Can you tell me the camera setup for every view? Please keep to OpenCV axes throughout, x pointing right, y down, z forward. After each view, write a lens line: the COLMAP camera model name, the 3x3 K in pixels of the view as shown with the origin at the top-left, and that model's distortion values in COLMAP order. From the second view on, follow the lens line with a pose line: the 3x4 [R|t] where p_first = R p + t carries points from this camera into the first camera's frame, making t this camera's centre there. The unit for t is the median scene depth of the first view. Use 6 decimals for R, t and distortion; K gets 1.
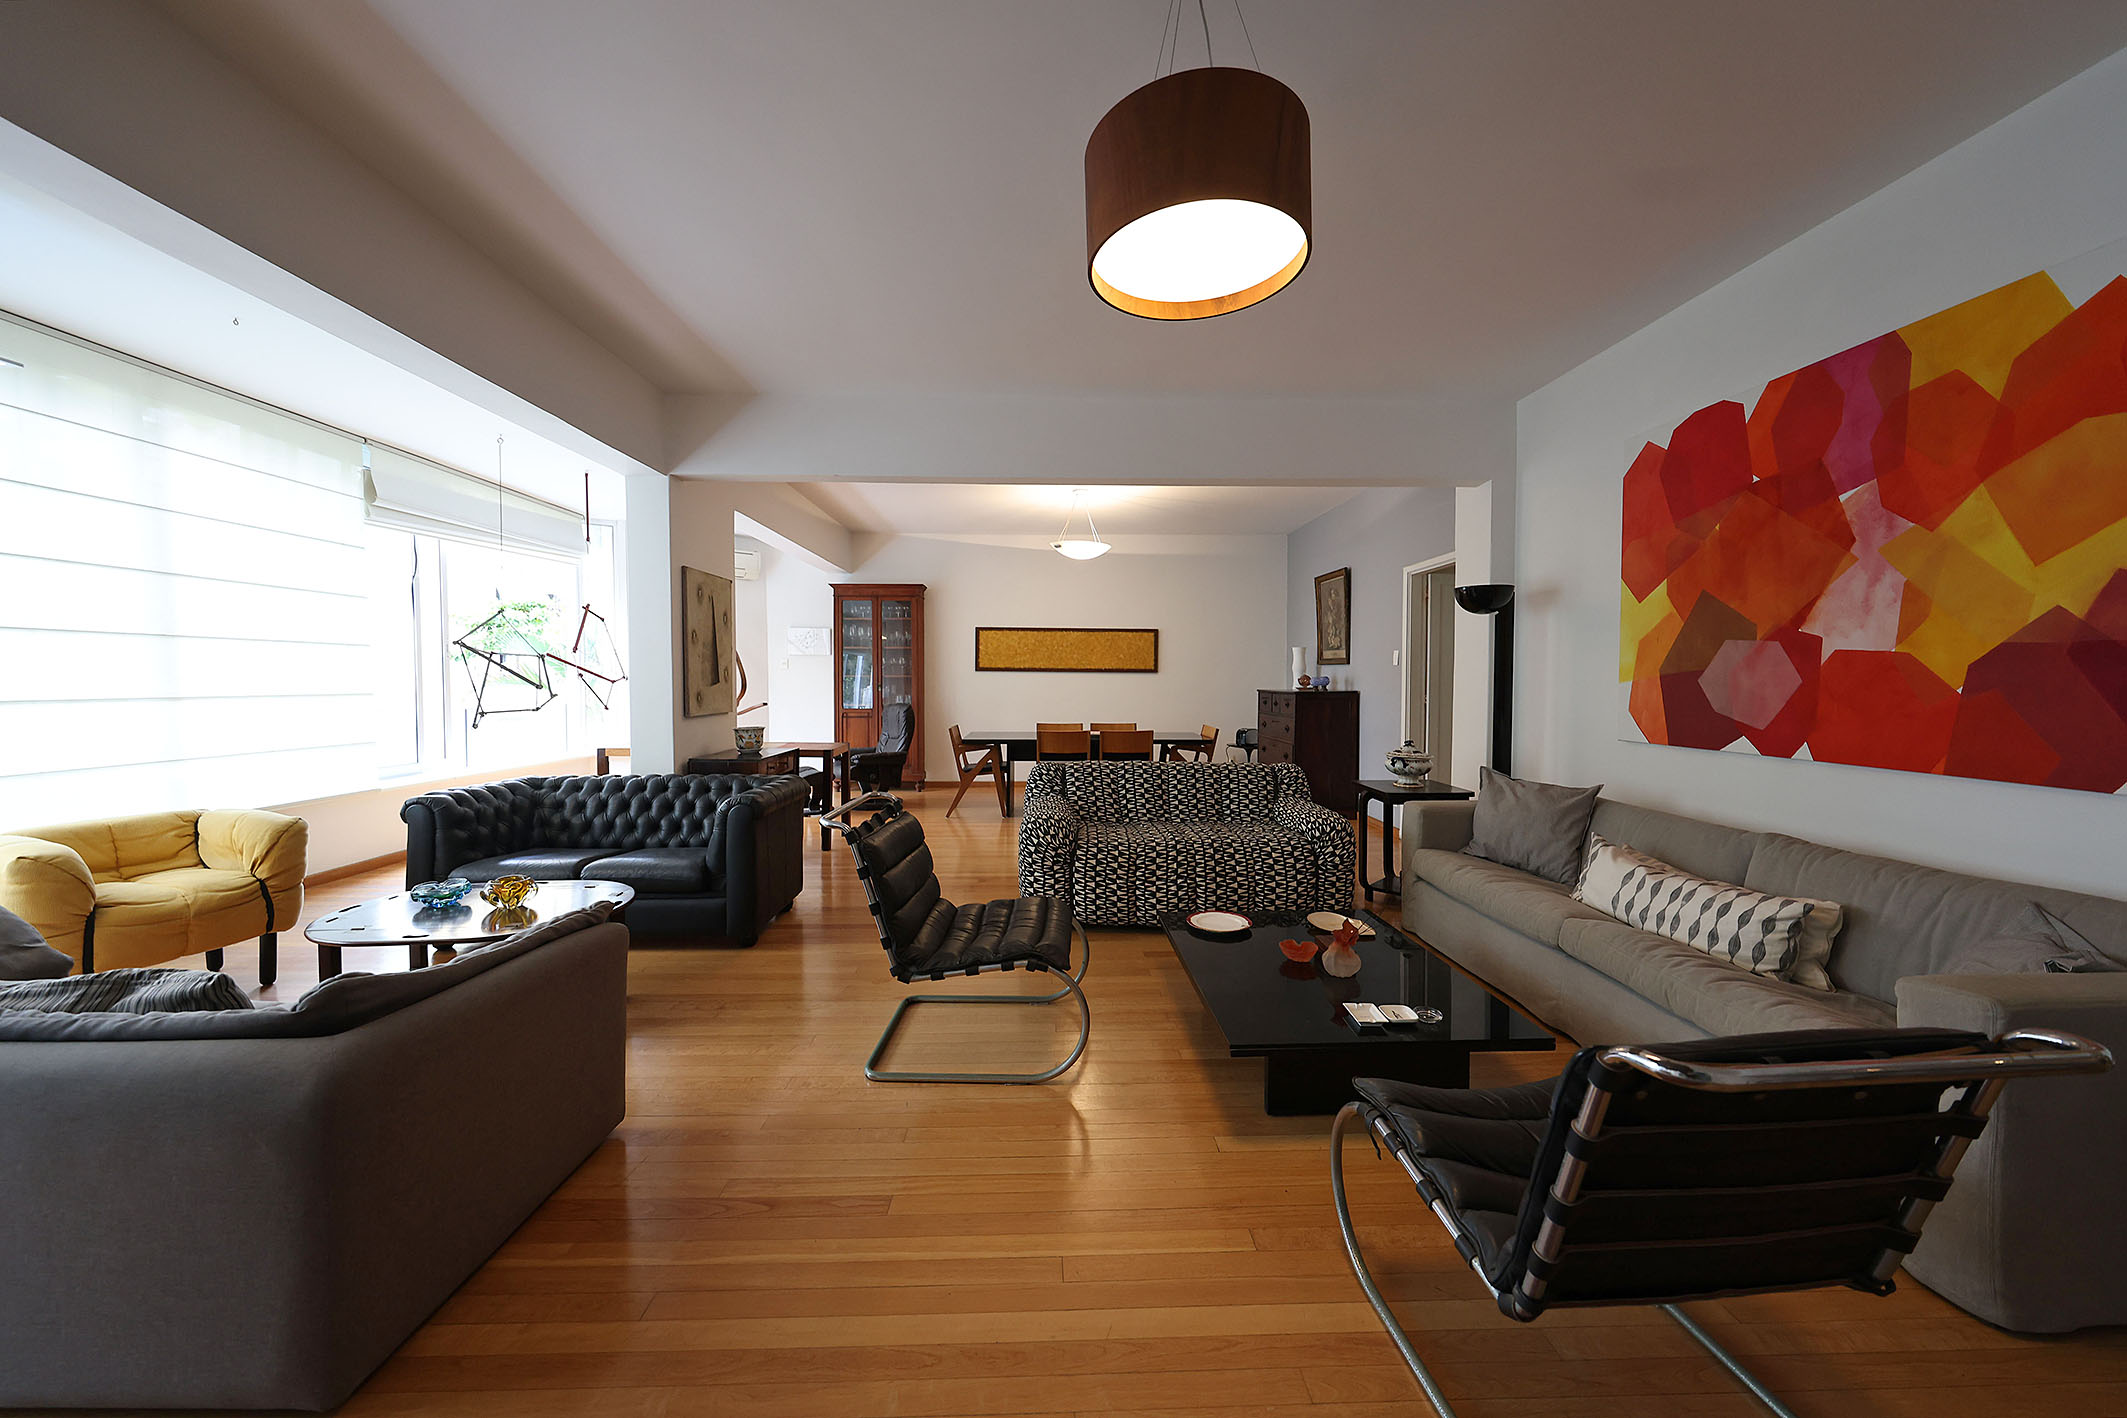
lens RADIAL K [[743.3, 0, 1062.9], [0, 743.3, 698.9], [0, 0, 1]] dist [0.001621, 0.000223]
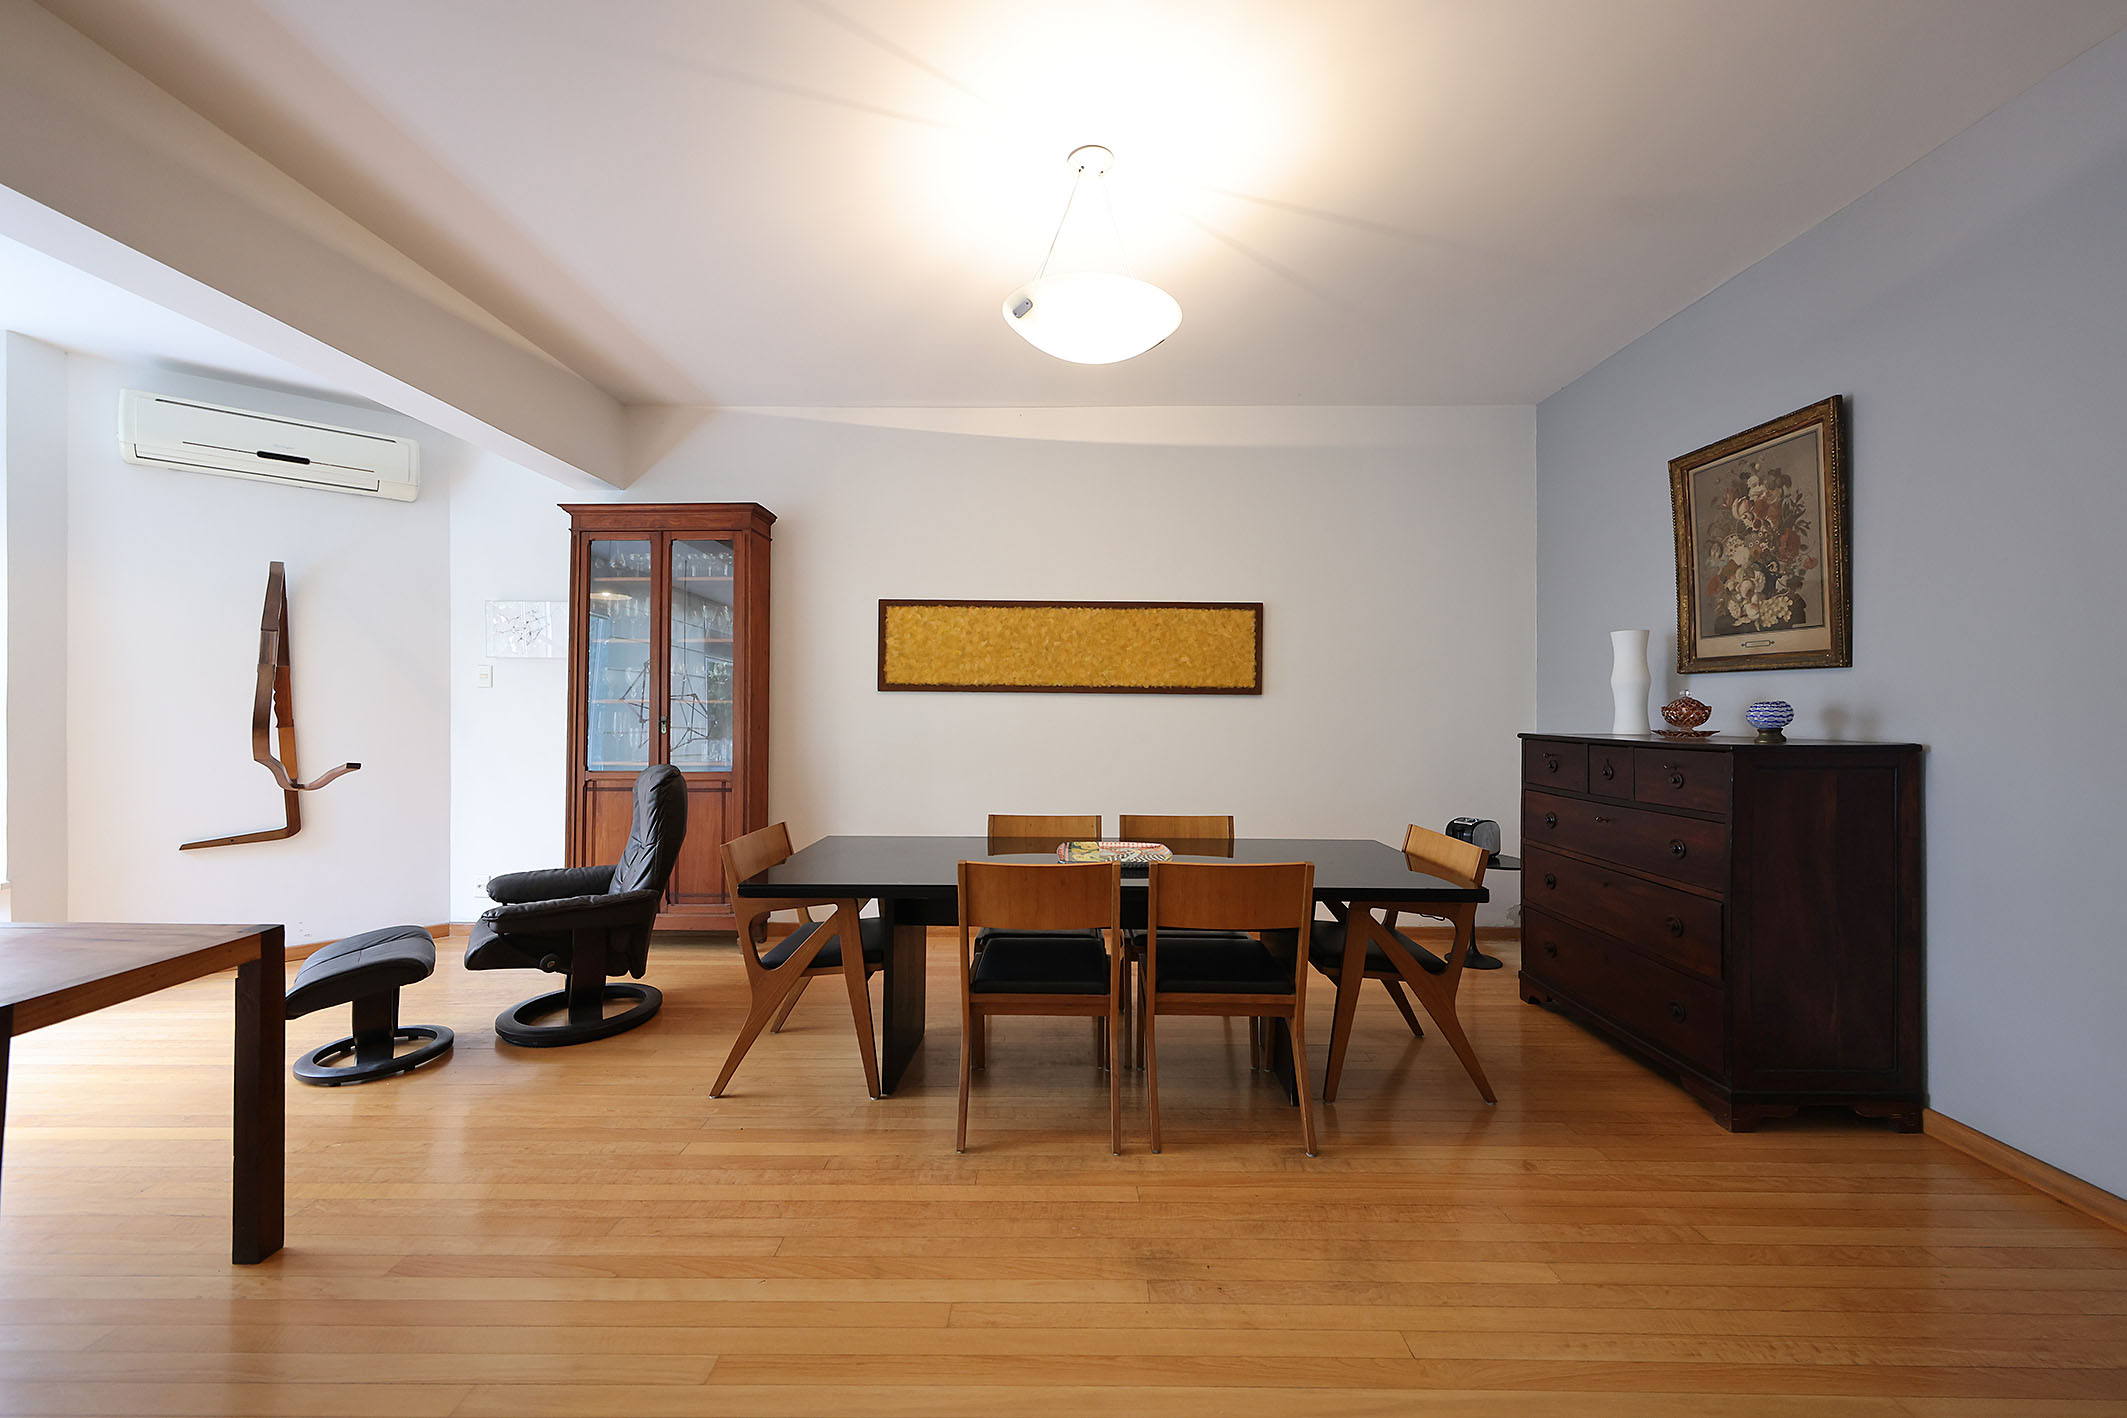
lens RADIAL K [[812.6, 0, 1070.2], [0, 812.6, 706.2], [0, 0, 1]] dist [-0.000962, -0.000755]
pose [[0.999752, 0.001681, -0.022196, 0.041859], [-0.002385, 0.999493, -0.031756, -0.028355], [0.022132, 0.031801, 0.999249, 1.181254]]
